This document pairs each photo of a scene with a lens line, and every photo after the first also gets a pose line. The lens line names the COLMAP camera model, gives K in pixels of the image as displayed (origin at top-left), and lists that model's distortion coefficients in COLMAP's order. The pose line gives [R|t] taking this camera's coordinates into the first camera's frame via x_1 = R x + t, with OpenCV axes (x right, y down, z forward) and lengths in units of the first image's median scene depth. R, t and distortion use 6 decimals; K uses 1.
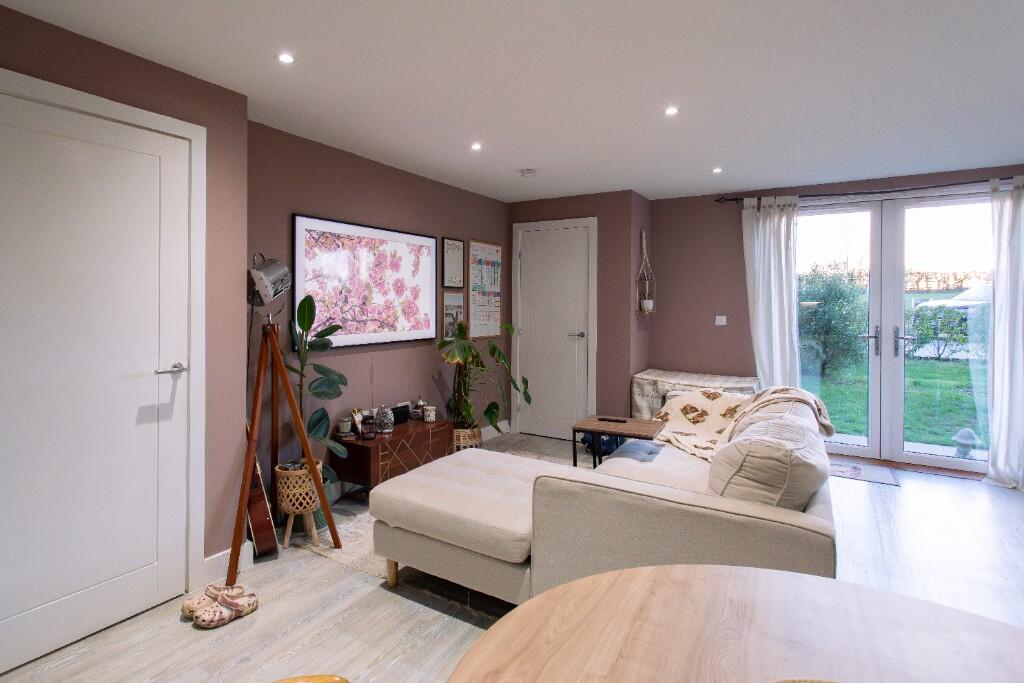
lens RADIAL K [[551.9, 0, 466.0], [0, 551.9, 304.9], [0, 0, 1]] dist [0.001749, 0.000173]
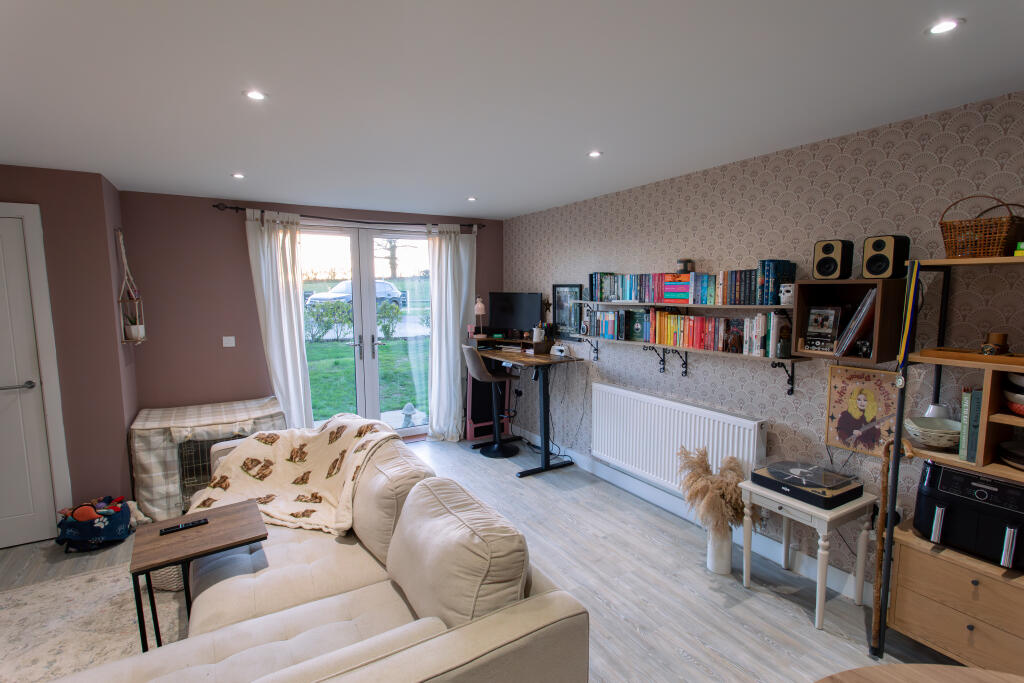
lens RADIAL K [[489.2, 0, 509.4], [0, 489.2, 347.9], [0, 0, 1]] dist [0.014838, 0.000130]
pose [[0.454178, -0.108375, 0.884295, -0.050071], [0.008403, 0.993051, 0.117387, -0.056482], [-0.890871, -0.045884, 0.451933, 0.235040]]
